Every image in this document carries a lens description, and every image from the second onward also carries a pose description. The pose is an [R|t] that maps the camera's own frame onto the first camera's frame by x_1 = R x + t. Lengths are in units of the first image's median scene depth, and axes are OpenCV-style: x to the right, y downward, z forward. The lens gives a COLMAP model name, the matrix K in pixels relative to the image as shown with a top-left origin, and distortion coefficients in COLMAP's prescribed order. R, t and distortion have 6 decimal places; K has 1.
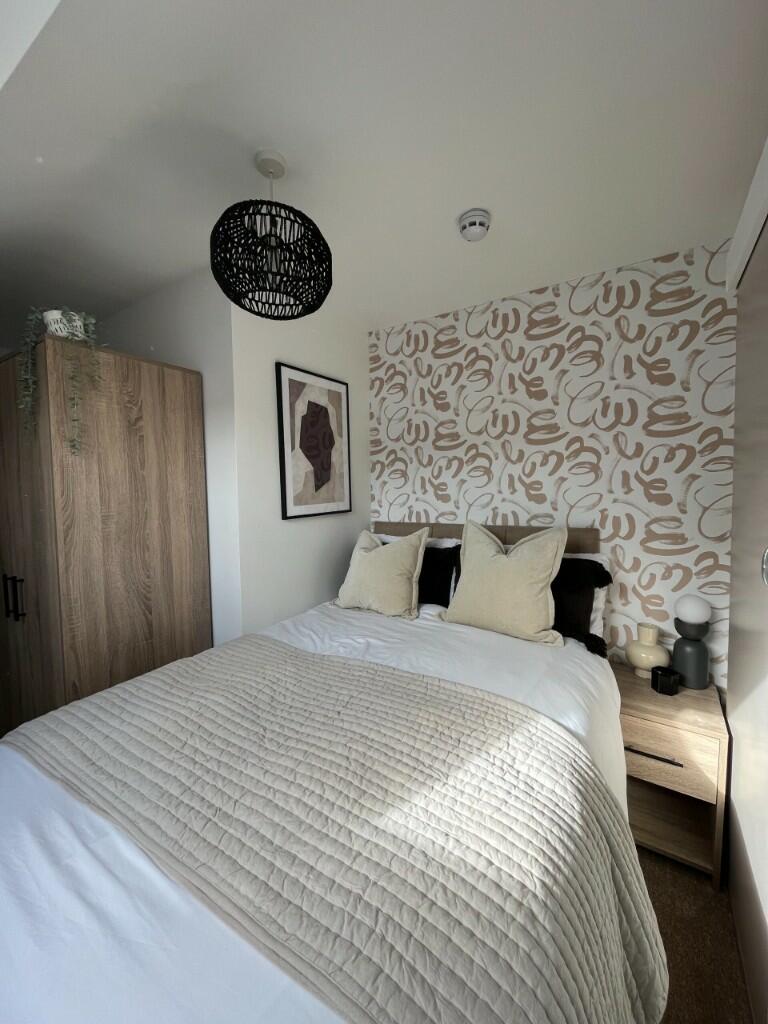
lens RADIAL K [[415.3, 0, 384.0], [0, 415.3, 512.0], [0, 0, 1]] dist [0.000671, -0.000176]
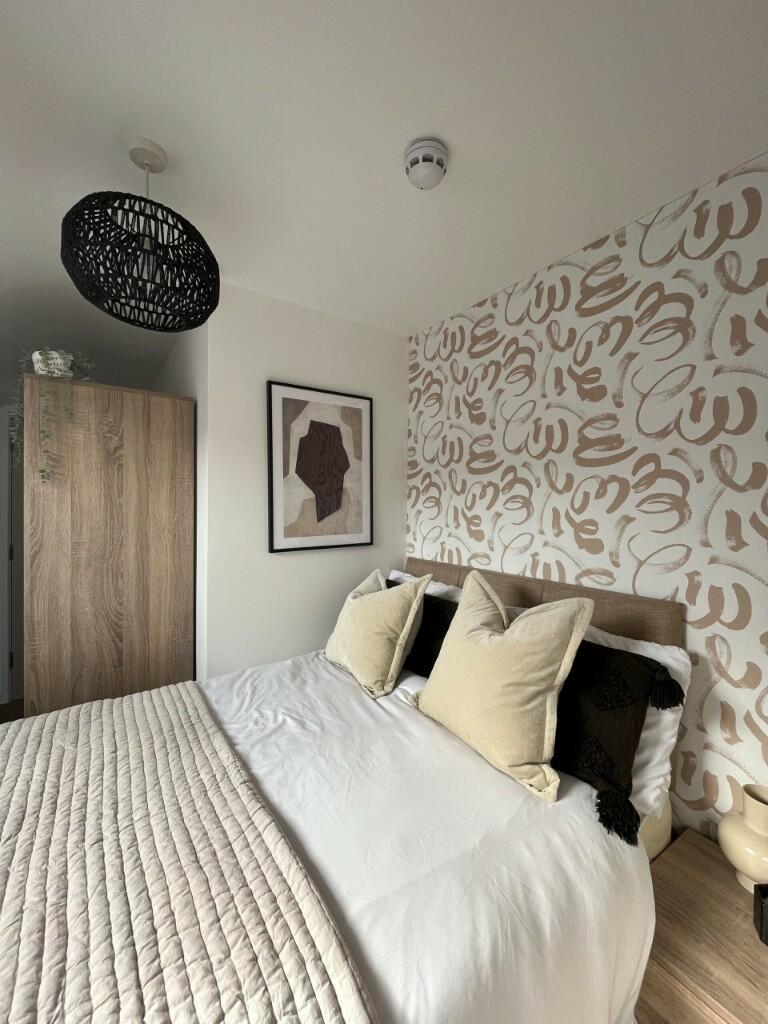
lens RADIAL K [[415.3, 0, 384.0], [0, 415.3, 512.0], [0, 0, 1]] dist [0.000671, -0.000176]
pose [[0.923609, 0.030670, -0.382107, 0.325366], [-0.045627, 0.998504, -0.030142, -0.053093], [0.380611, 0.045274, 0.923626, 0.252005]]
